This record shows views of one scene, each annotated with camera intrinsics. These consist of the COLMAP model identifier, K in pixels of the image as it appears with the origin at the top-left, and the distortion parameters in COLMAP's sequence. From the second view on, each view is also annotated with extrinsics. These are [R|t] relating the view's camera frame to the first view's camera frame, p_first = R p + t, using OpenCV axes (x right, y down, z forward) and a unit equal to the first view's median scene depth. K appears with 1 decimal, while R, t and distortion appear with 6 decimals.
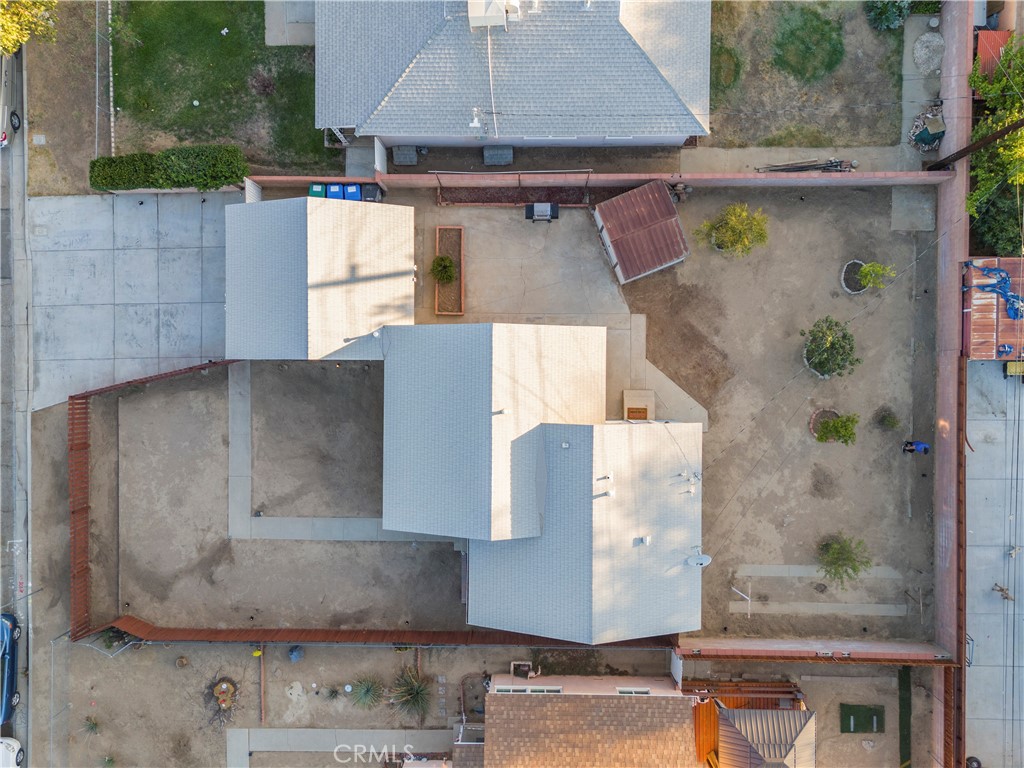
lens RADIAL K [[749.3, 0, 512.0], [0, 749.3, 384.0], [0, 0, 1]] dist [0.089775, -0.099787]
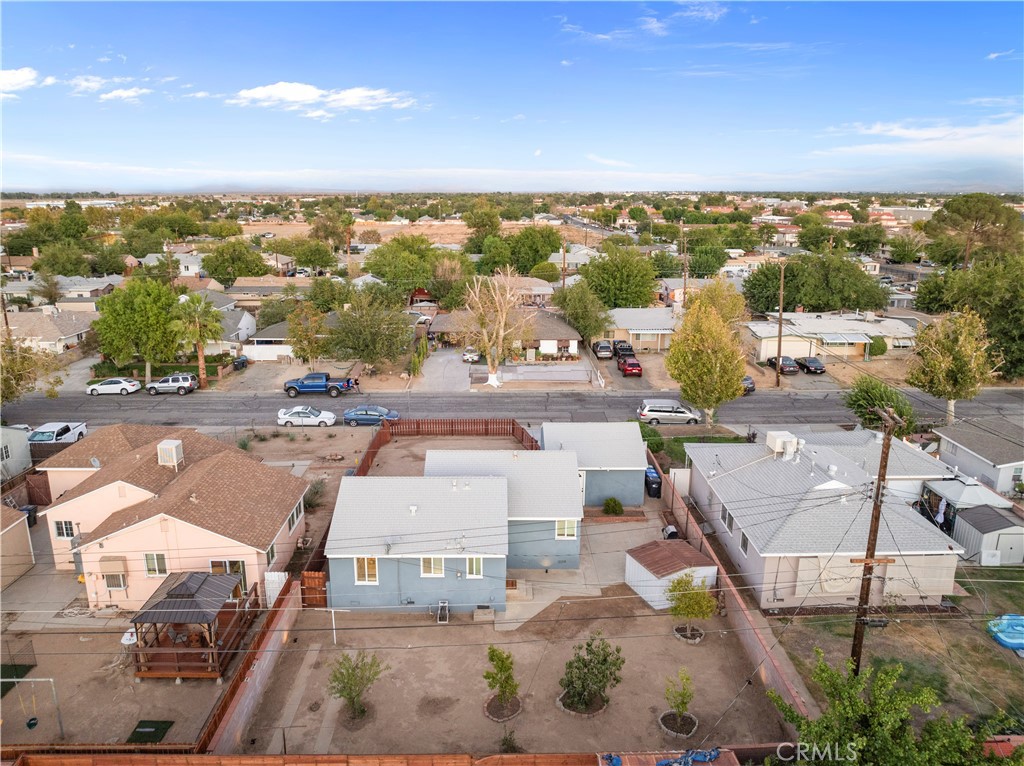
lens RADIAL K [[721.1, 0, 512.0], [0, 721.1, 383.0], [0, 0, 1]] dist [-0.037044, -0.004813]
pose [[0.023372, 0.276377, -0.960765, 1.094130], [-0.999525, -0.012873, -0.028018, 0.071032], [-0.020111, 0.960963, 0.275945, 0.416612]]
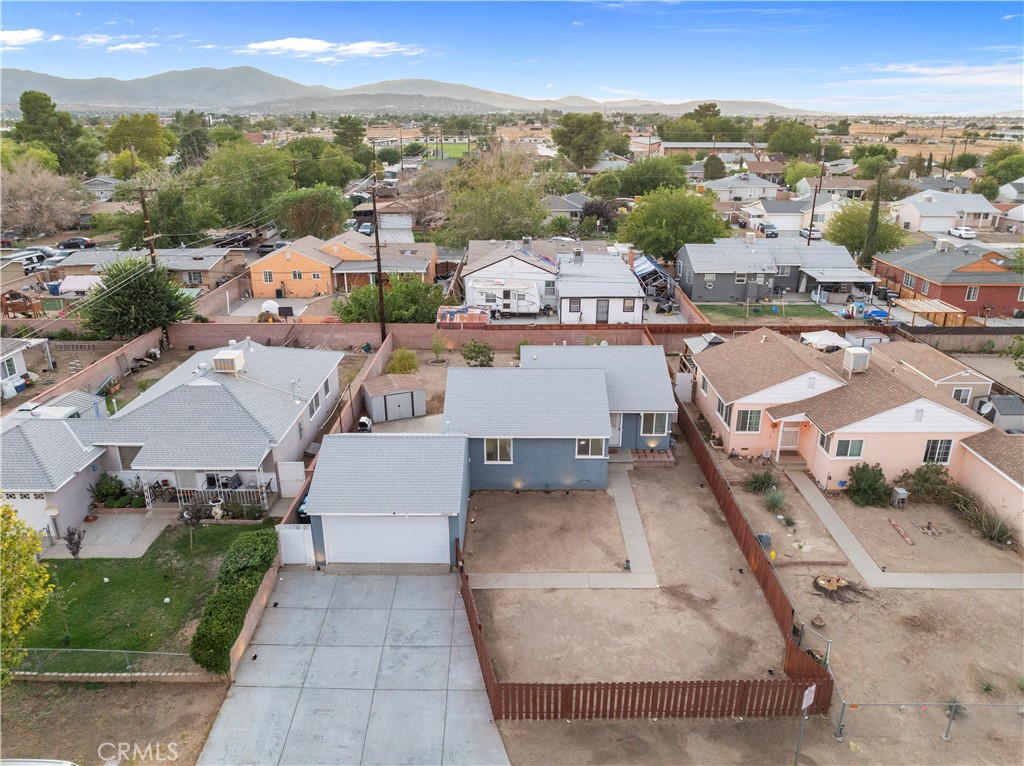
lens RADIAL K [[721.1, 0, 512.0], [0, 721.1, 383.0], [0, 0, 1]] dist [-0.037044, -0.004813]
pose [[0.003163, -0.328482, 0.944505, -1.111046], [0.999821, -0.016595, -0.009119, 0.042423], [0.018669, 0.944365, 0.328370, 0.501285]]
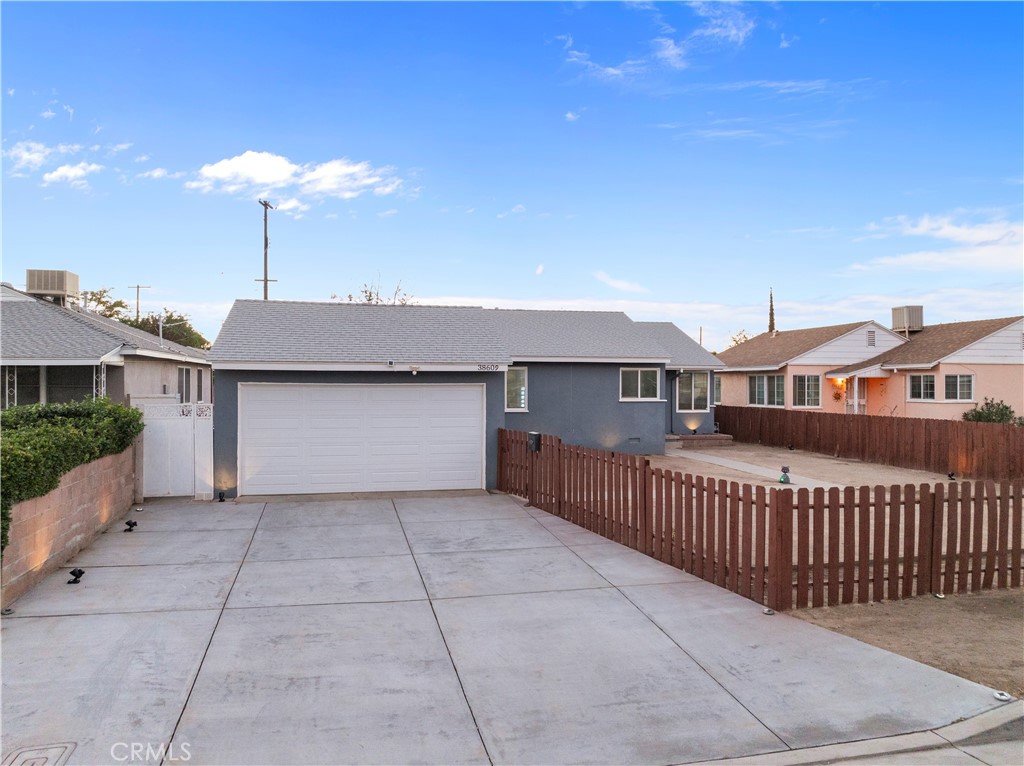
lens RADIAL K [[722.5, 0, 512.0], [0, 722.5, 383.0], [0, 0, 1]] dist [-0.053707, 0.027189]
pose [[-0.225912, 0.019567, 0.973951, -0.804670], [0.974008, -0.012420, 0.226175, -0.136956], [0.016522, 0.999731, -0.016252, 0.948863]]
